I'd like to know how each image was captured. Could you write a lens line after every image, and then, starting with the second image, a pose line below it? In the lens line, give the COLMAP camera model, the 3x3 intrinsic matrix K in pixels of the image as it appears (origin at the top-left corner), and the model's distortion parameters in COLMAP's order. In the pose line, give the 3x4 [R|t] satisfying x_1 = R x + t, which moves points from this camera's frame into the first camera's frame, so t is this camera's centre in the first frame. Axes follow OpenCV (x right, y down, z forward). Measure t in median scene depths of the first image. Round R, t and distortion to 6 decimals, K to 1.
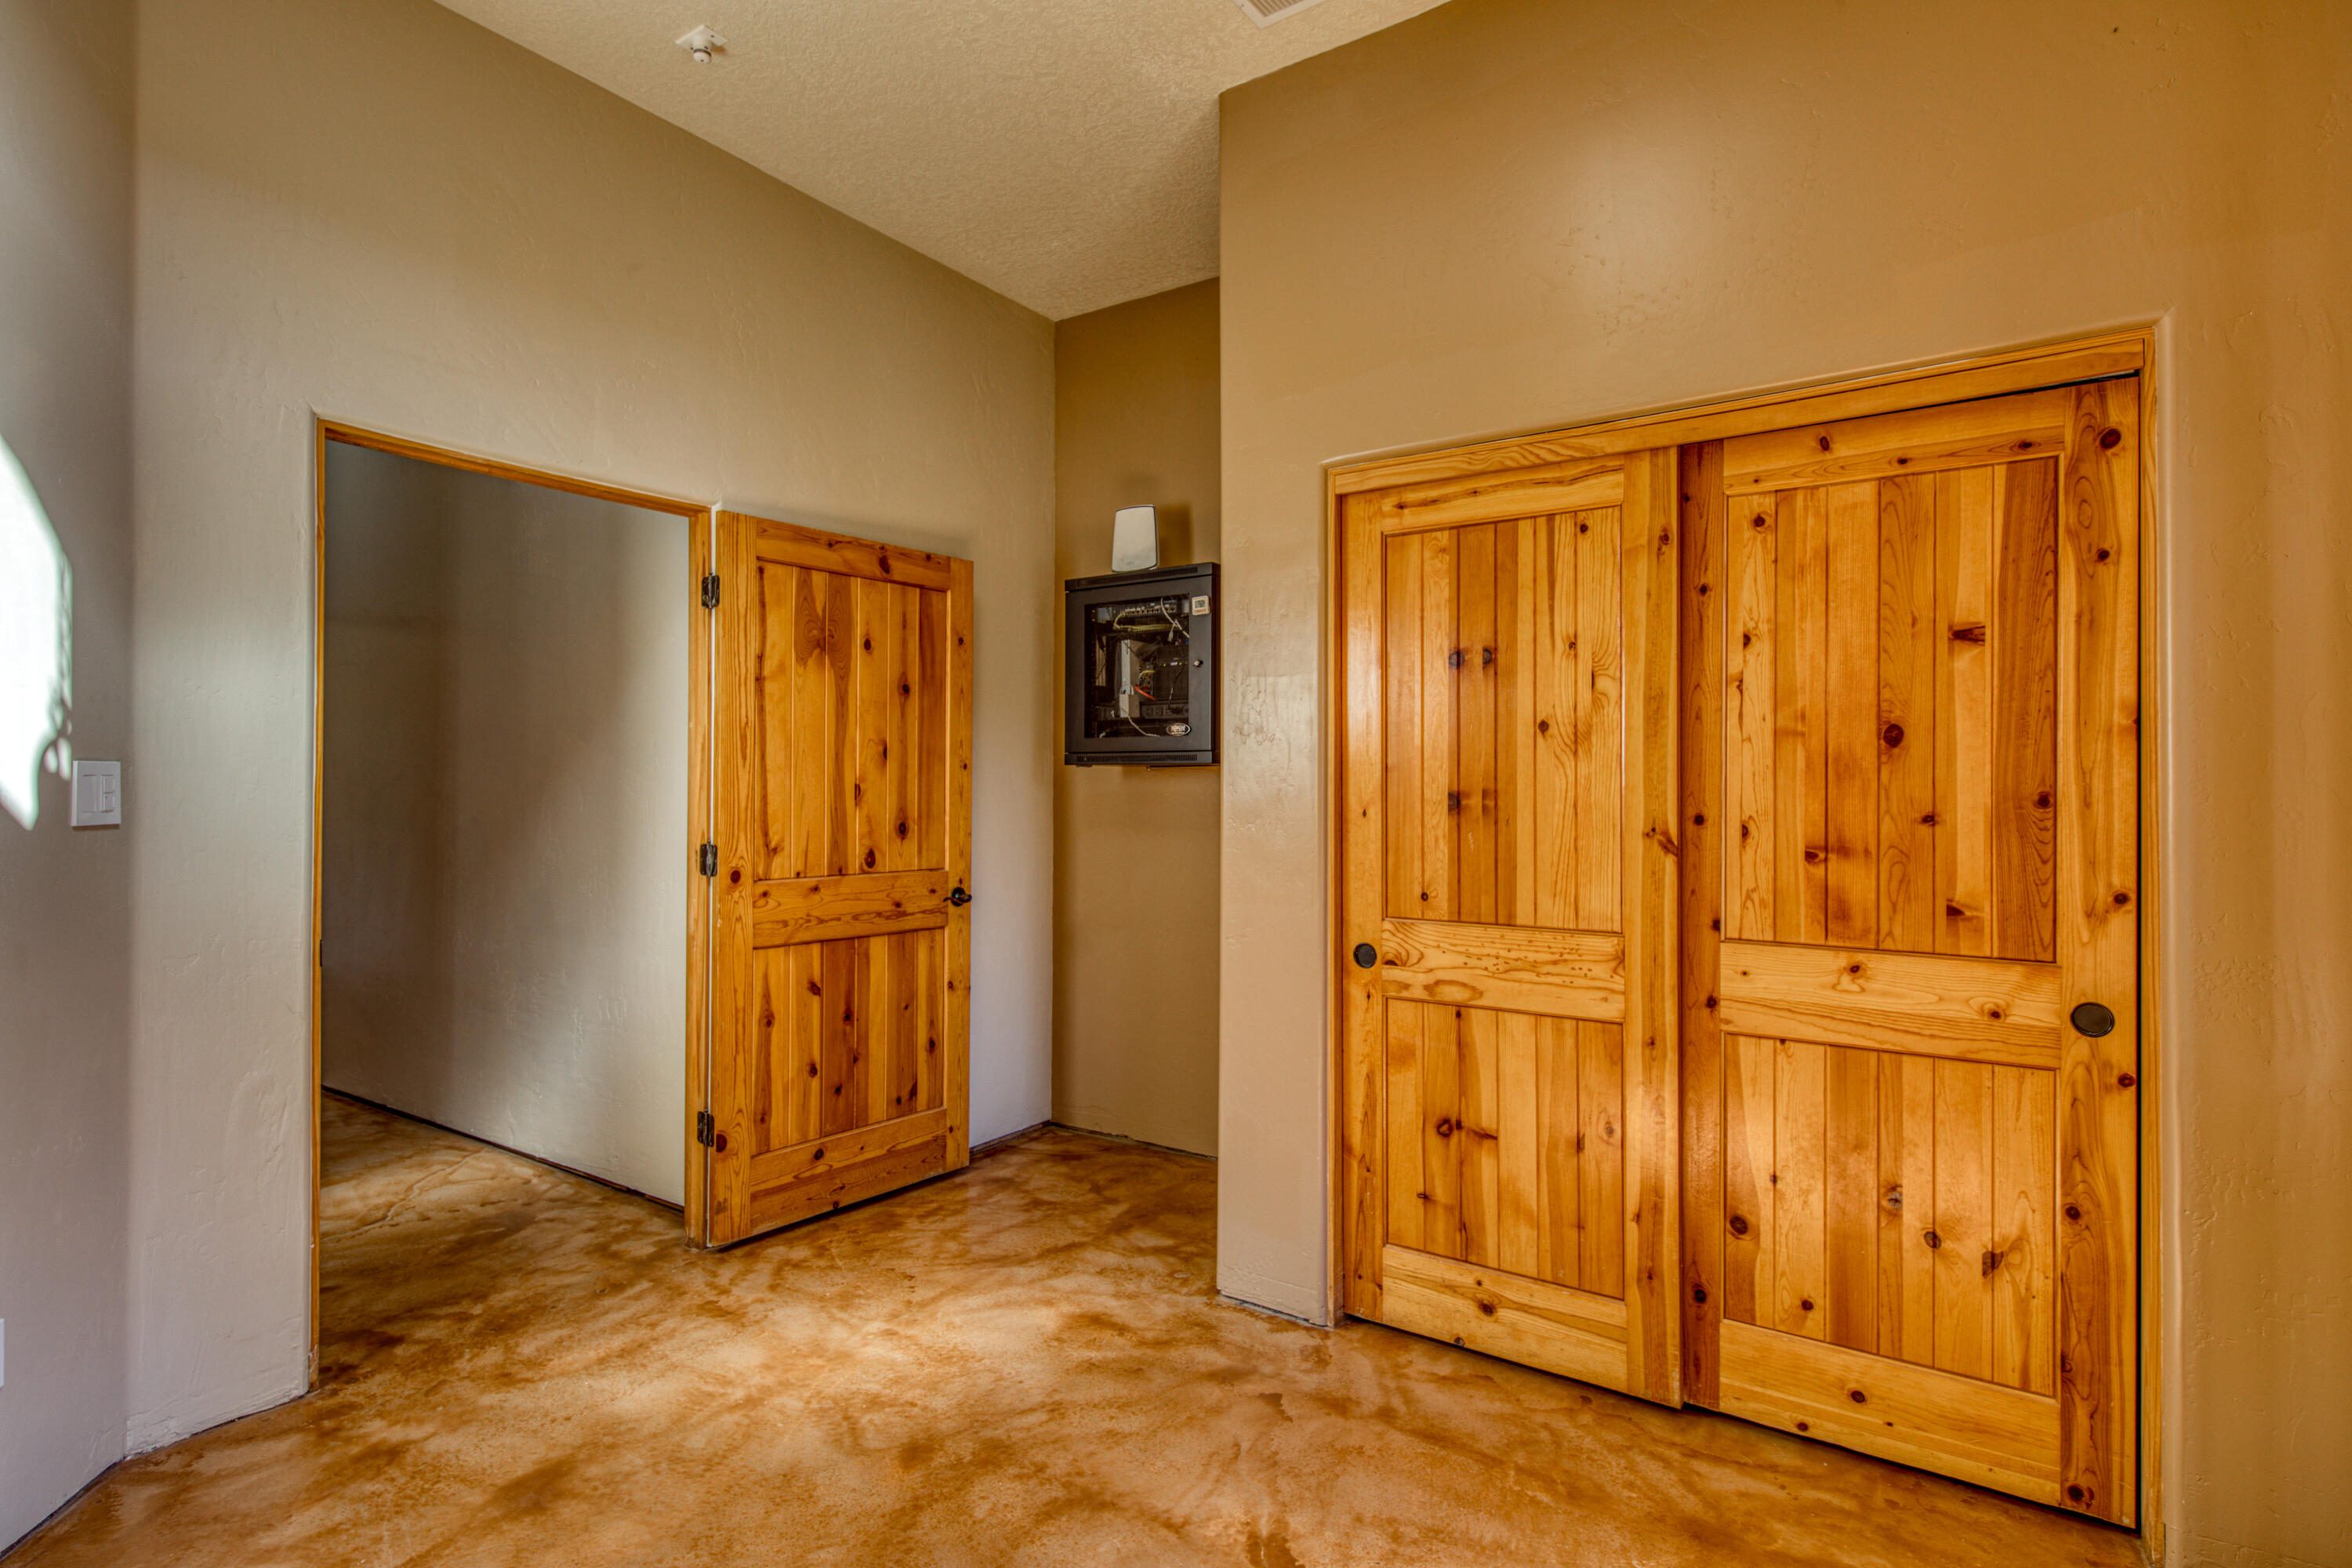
lens RADIAL K [[1191.3, 0, 1173.5], [0, 1191.3, 781.2], [0, 0, 1]] dist [0.003785, 0.000123]
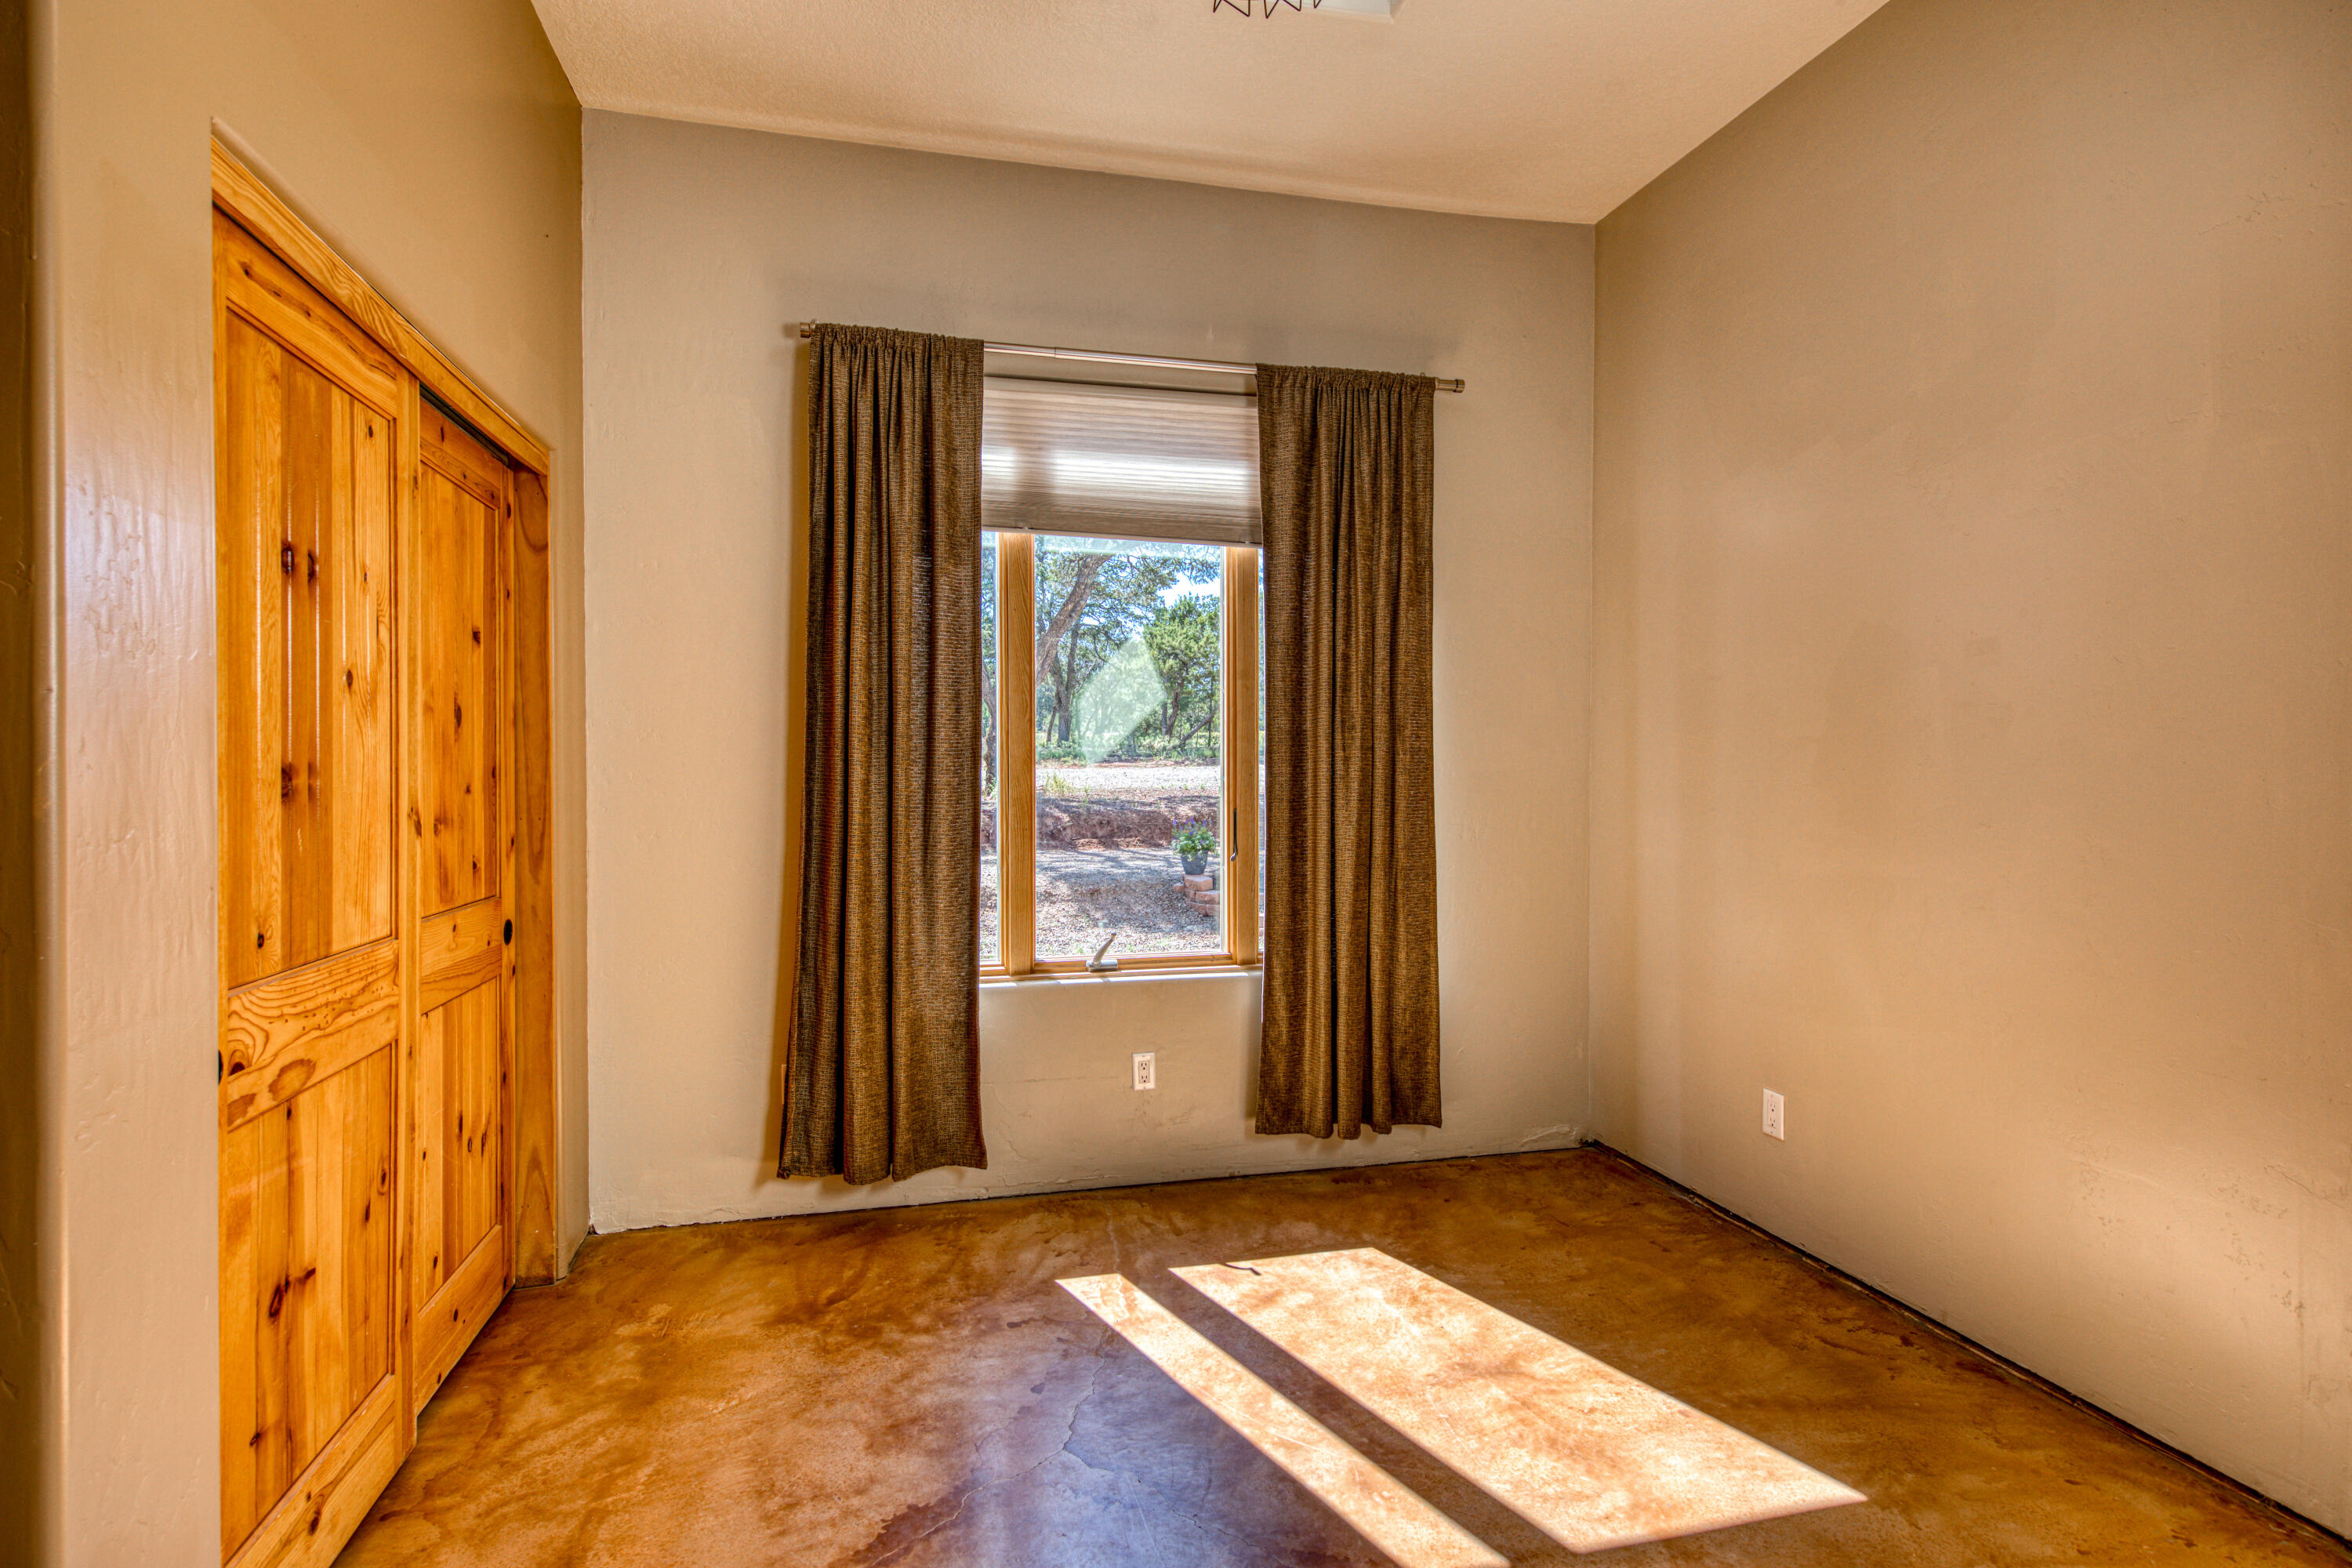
lens RADIAL K [[1191.3, 0, 1175.0], [0, 1191.3, 782.0], [0, 0, 1]] dist [0.003785, 0.000123]
pose [[-0.750309, -0.012504, 0.660969, -0.621700], [-0.013287, 0.999904, 0.003833, 0.009907], [-0.660953, -0.005906, -0.750404, 1.337580]]
